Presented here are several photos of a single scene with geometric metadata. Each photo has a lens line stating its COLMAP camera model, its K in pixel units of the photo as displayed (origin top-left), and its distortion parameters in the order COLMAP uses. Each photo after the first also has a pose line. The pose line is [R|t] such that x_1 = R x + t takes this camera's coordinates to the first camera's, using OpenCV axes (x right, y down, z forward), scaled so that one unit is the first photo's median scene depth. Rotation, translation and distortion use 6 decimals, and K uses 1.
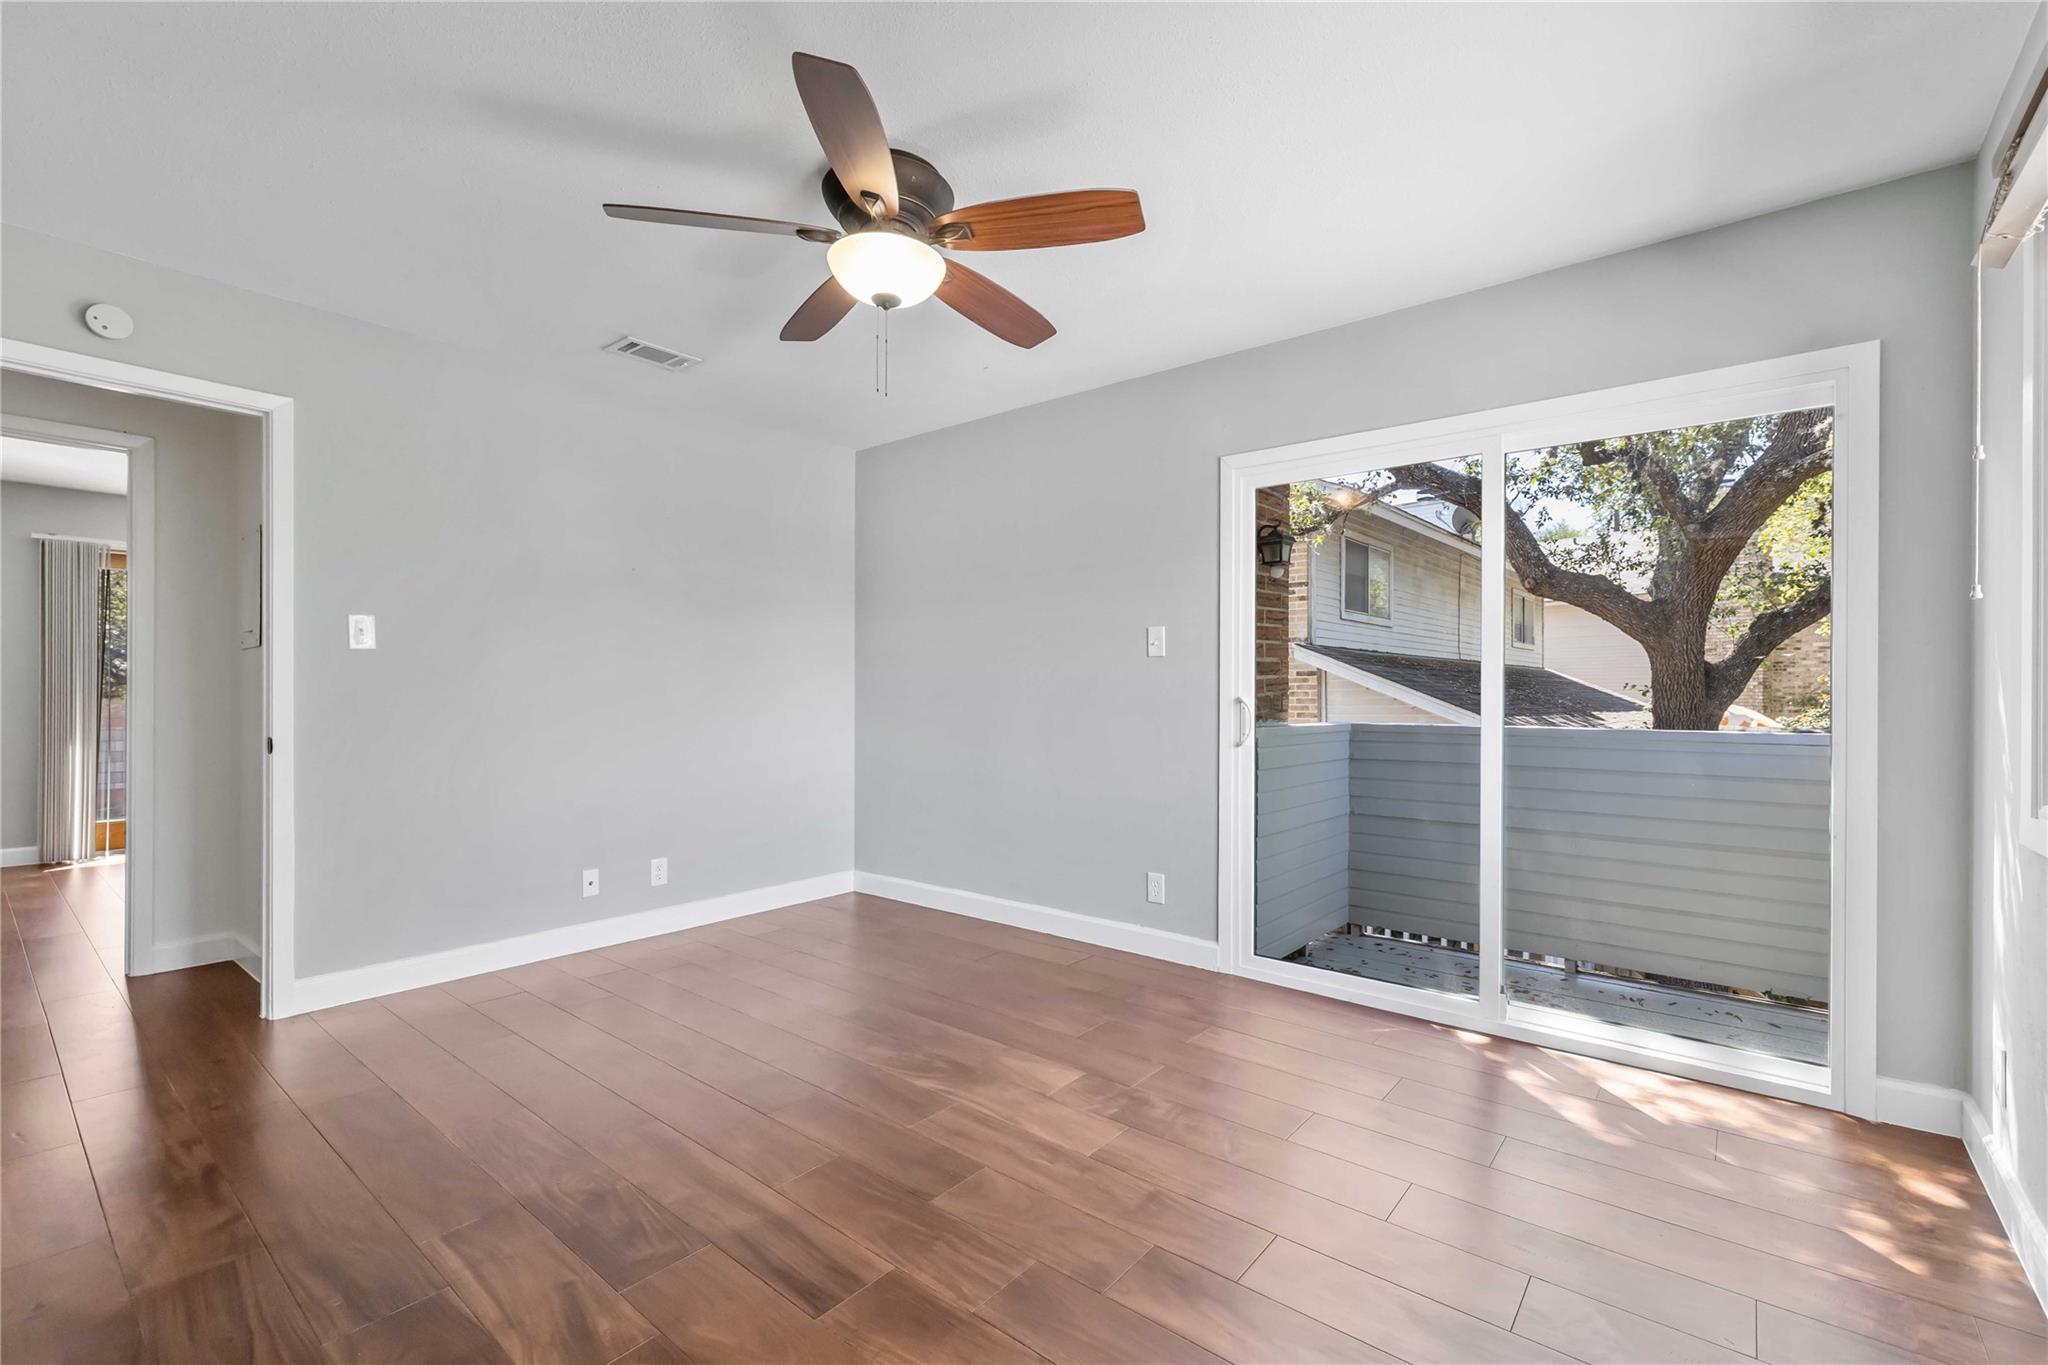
lens RADIAL K [[872.4, 0, 1027.5], [0, 872.4, 686.7], [0, 0, 1]] dist [0.003614, -0.000259]
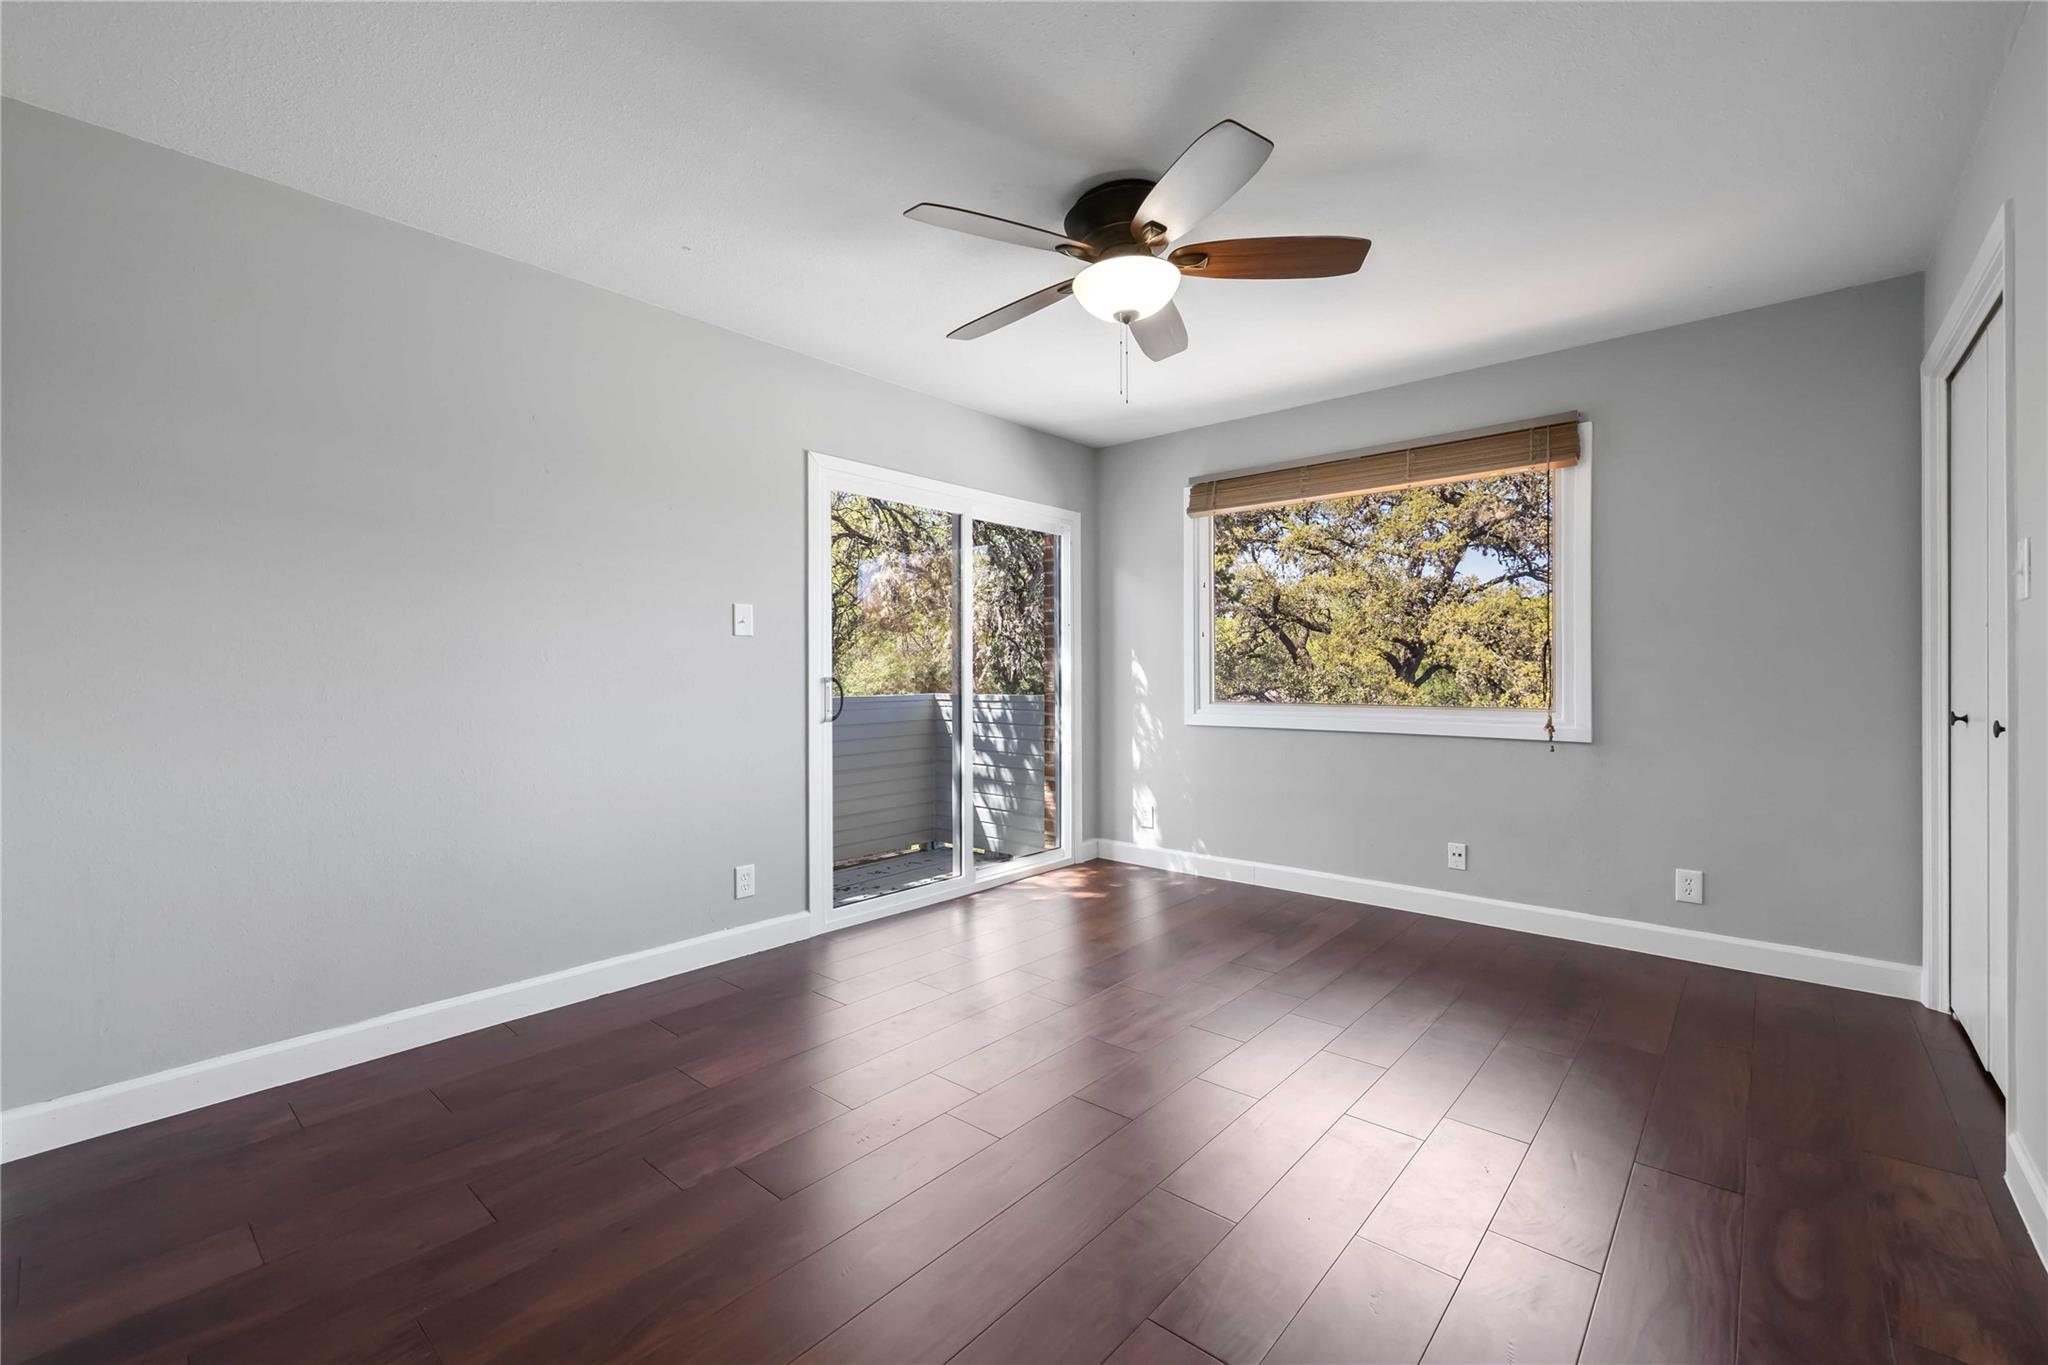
lens RADIAL K [[872.4, 0, 1018.2], [0, 872.4, 677.4], [0, 0, 1]] dist [0.003614, -0.000259]
pose [[0.024098, -0.000347, 0.999710, -0.791457], [0.003026, 0.999995, 0.000274, 0.011204], [-0.999705, 0.003019, 0.024099, 0.685456]]
